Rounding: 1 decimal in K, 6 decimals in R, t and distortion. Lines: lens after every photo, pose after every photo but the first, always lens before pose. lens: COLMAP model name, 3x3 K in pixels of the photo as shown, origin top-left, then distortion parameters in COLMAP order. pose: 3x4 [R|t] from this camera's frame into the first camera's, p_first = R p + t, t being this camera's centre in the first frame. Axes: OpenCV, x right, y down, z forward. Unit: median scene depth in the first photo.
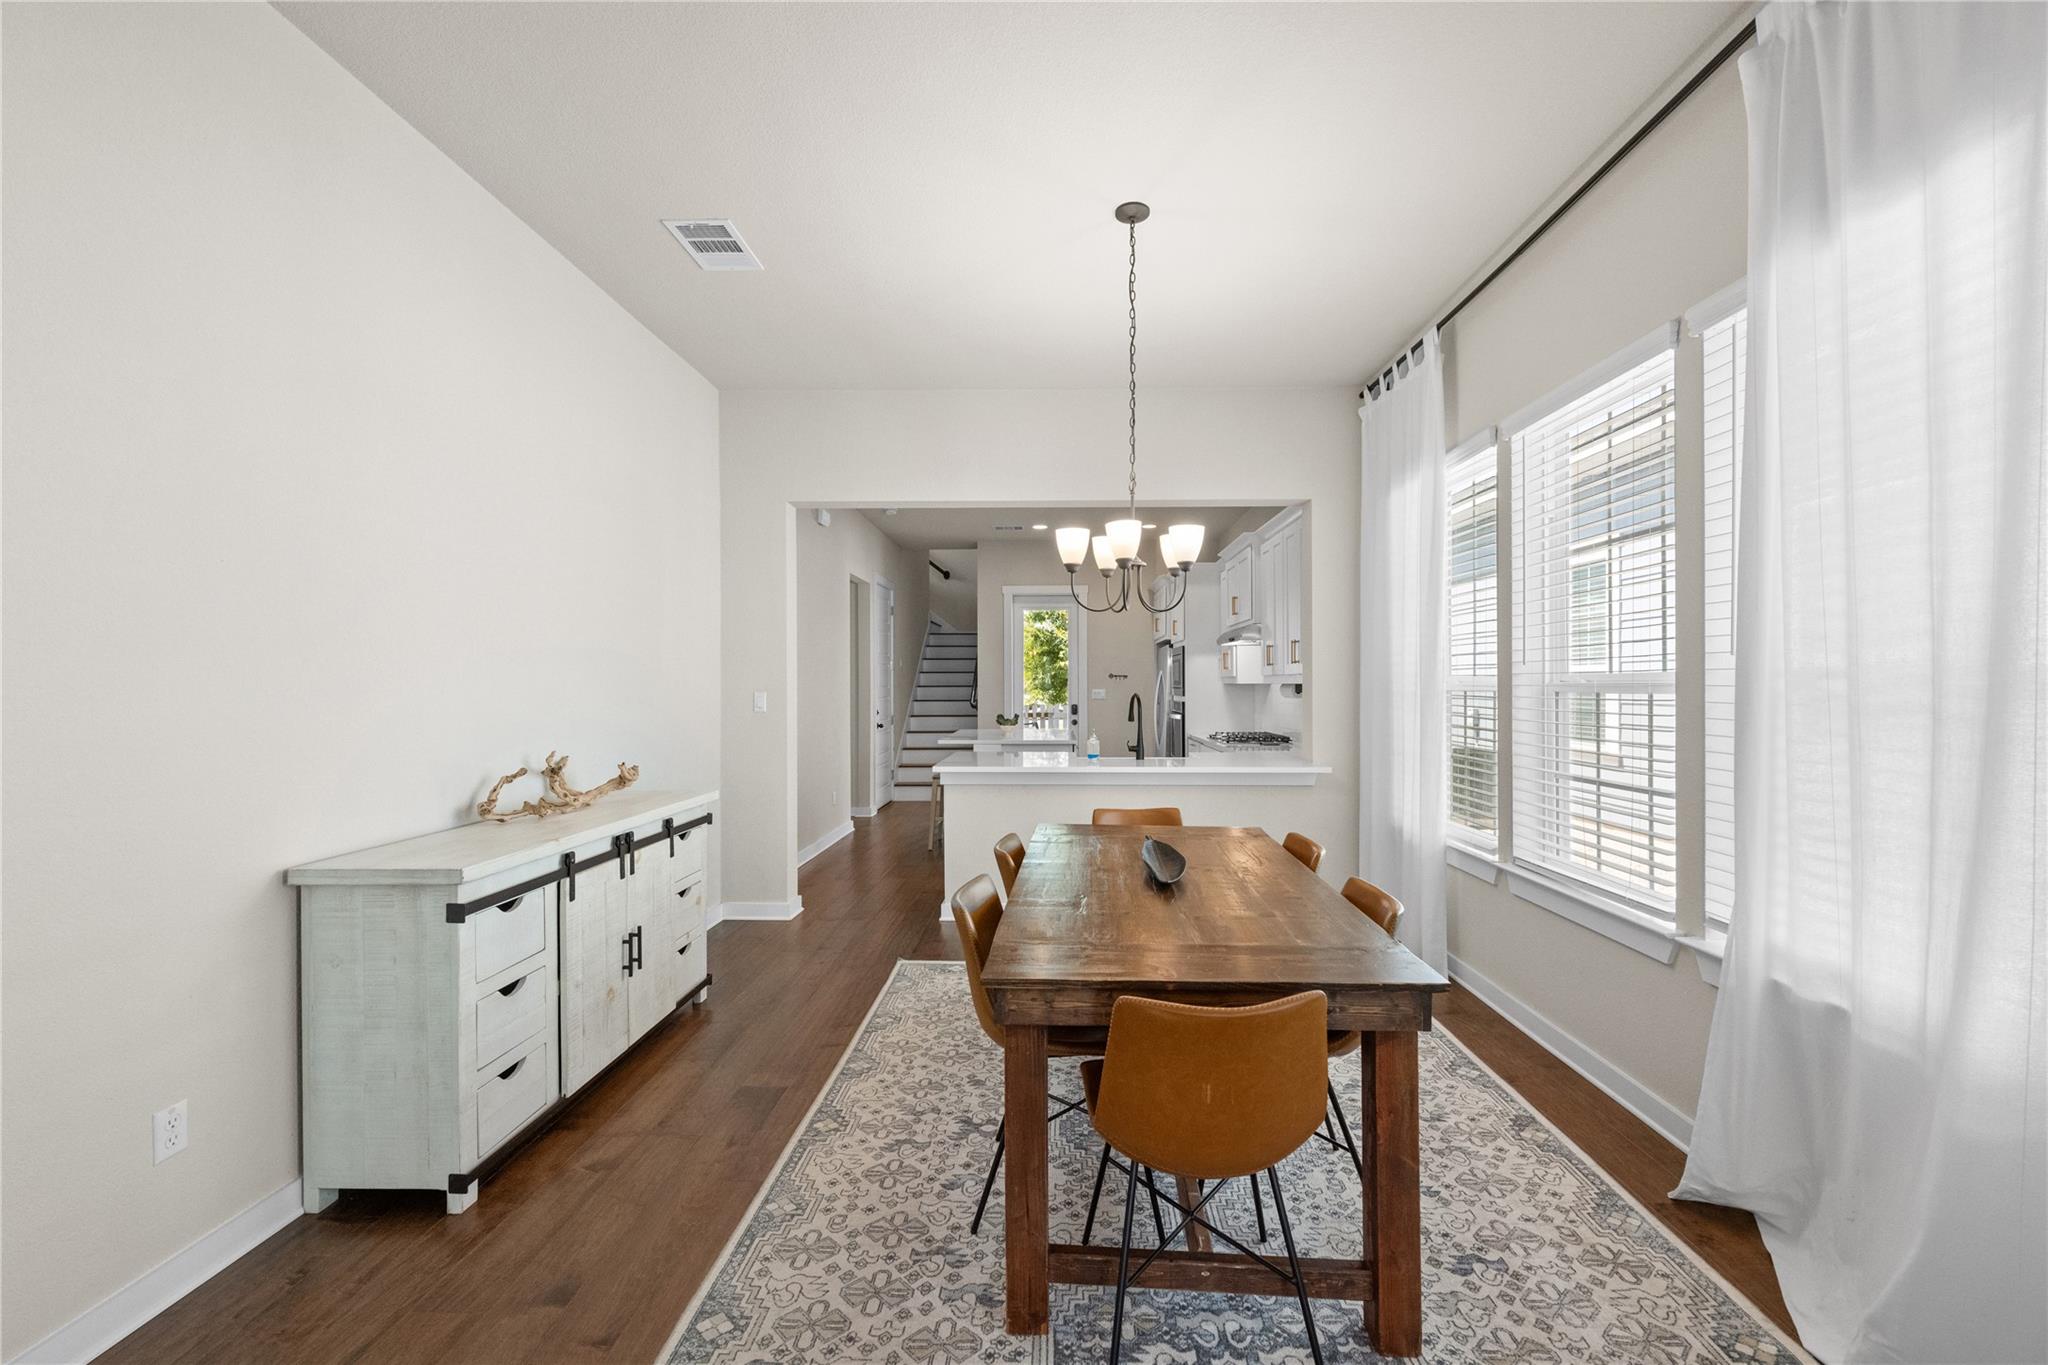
lens RADIAL K [[809.3, 0, 1021.8], [0, 809.3, 686.8], [0, 0, 1]] dist [-0.001825, 0.000522]
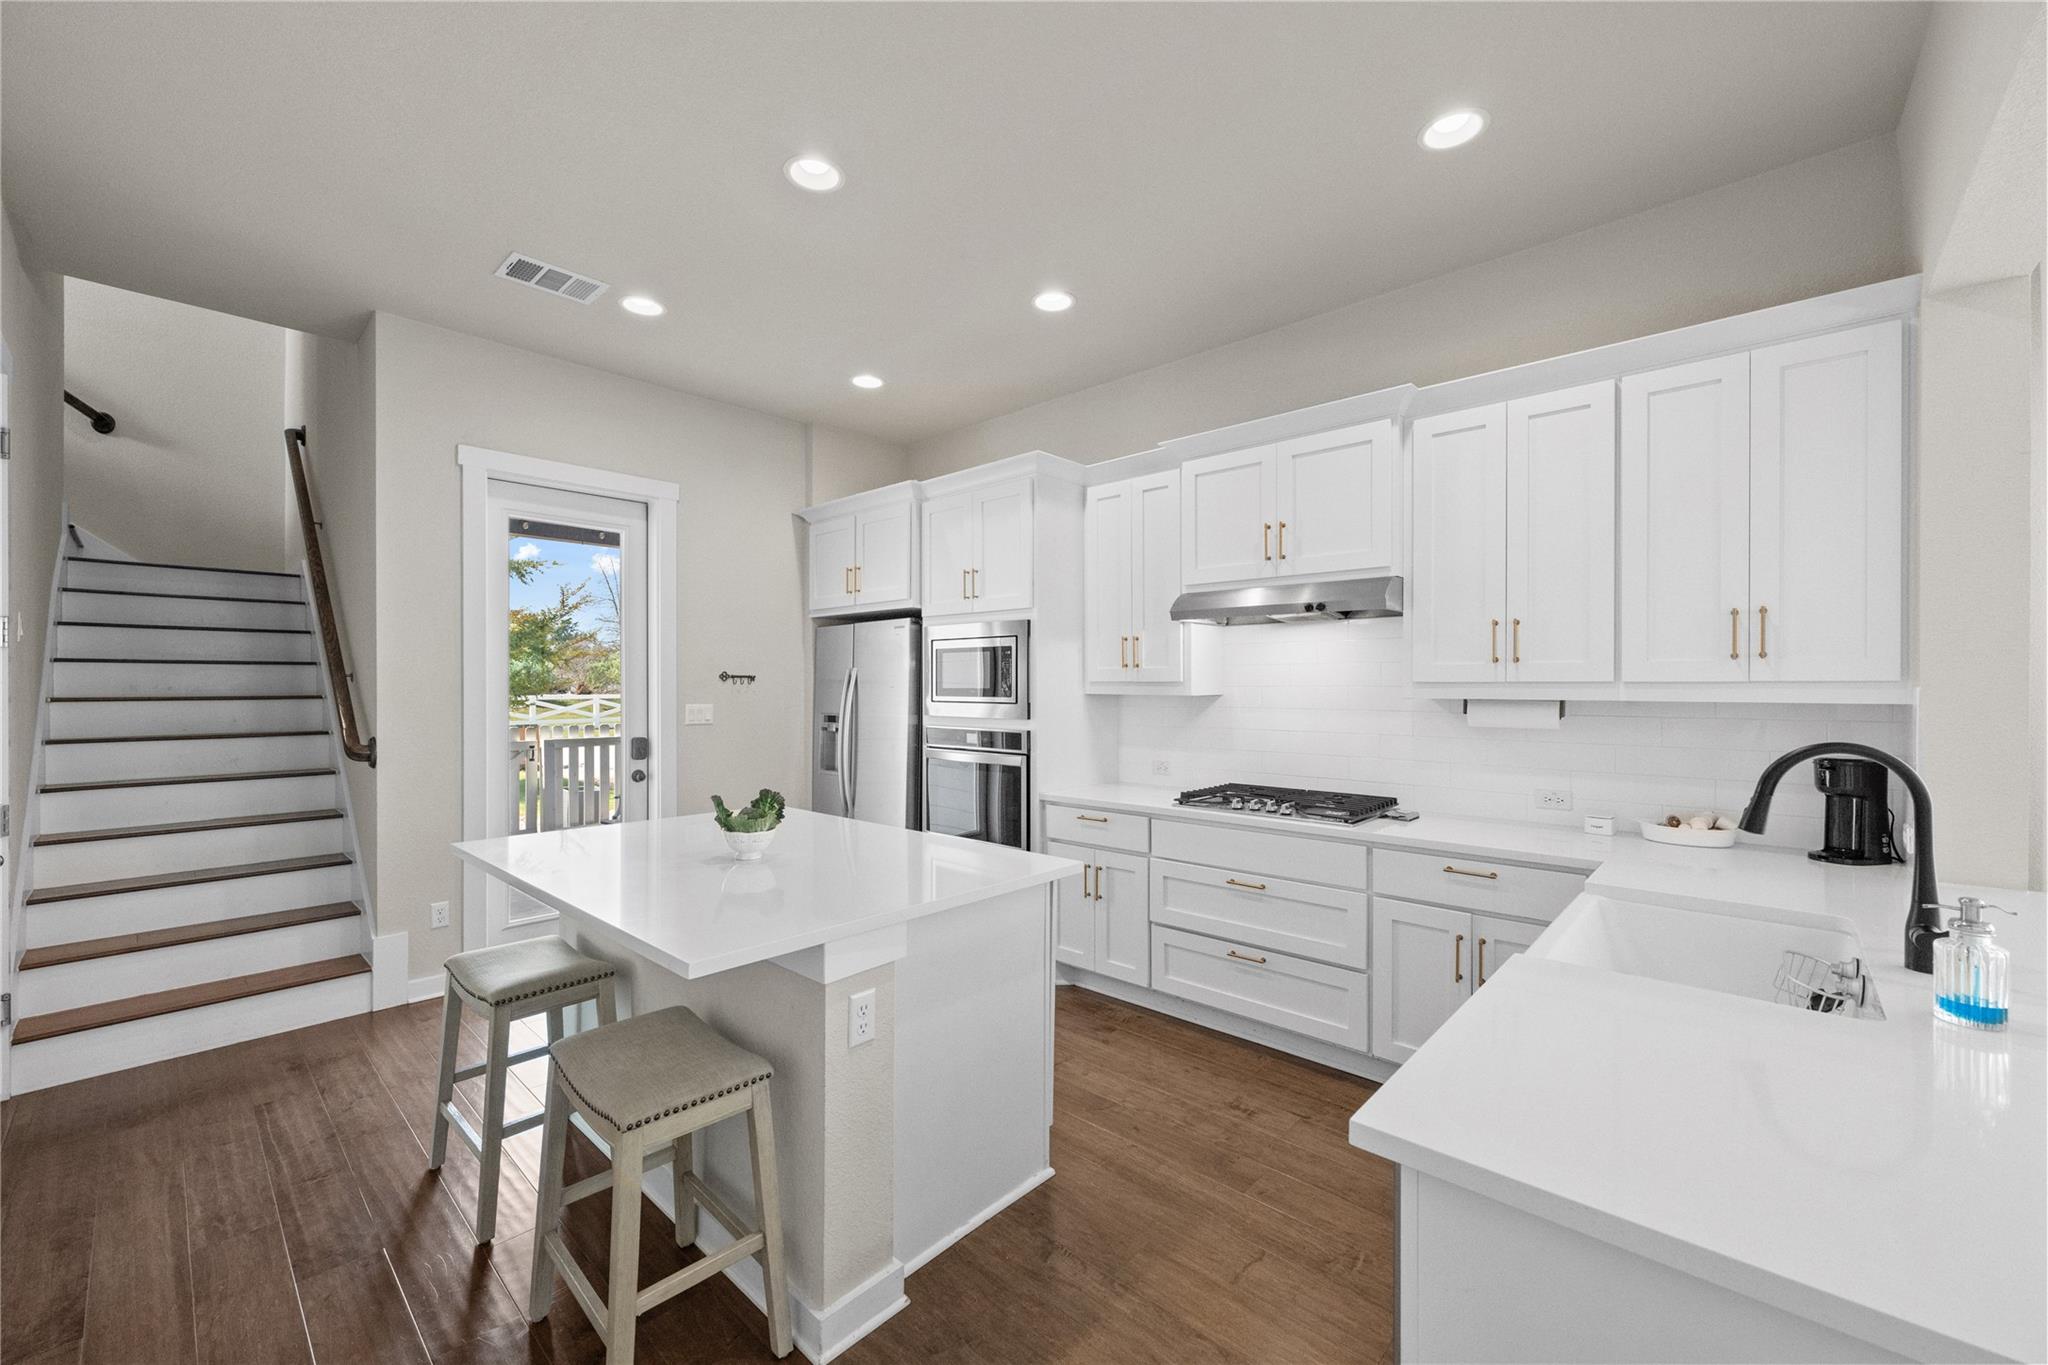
lens RADIAL K [[809.3, 0, 1013.6], [0, 809.3, 683.9], [0, 0, 1]] dist [-0.001825, 0.000522]
pose [[0.648216, 0.004268, 0.761444, -0.146624], [0.000172, 0.999983, -0.005751, -0.005959], [-0.761456, 0.003859, 0.648205, 0.540697]]
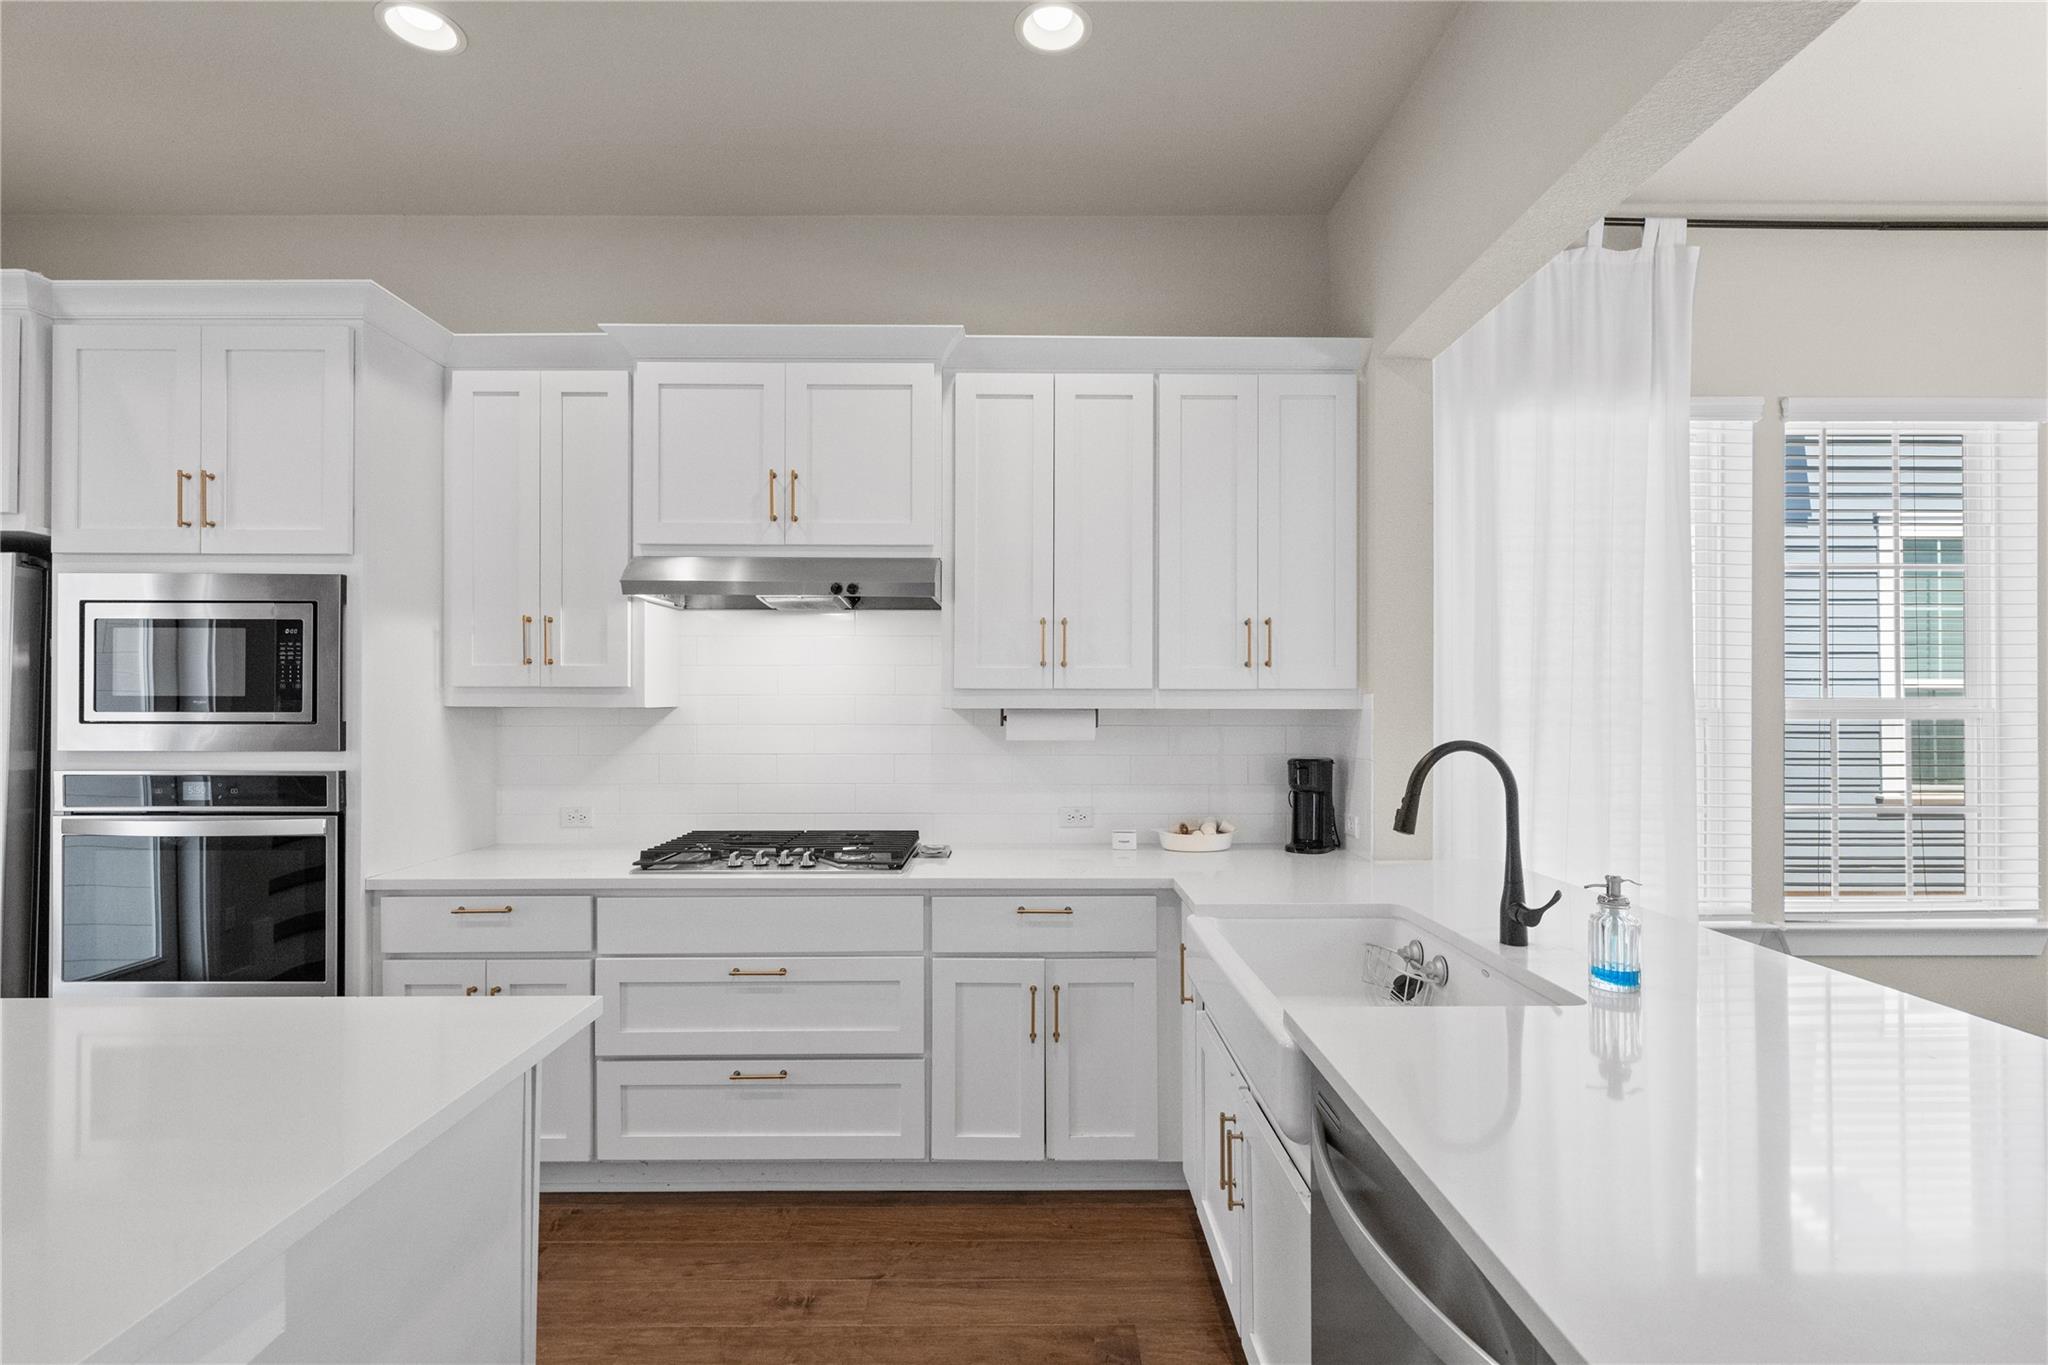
lens RADIAL K [[962.6, 0, 1030.0], [0, 962.6, 691.5], [0, 0, 1]] dist [0.000774, 0.000754]
pose [[-0.057177, 0.012414, 0.998287, -0.119107], [0.002213, 0.999922, -0.012307, -0.003769], [-0.998362, 0.001505, -0.057200, 0.613580]]
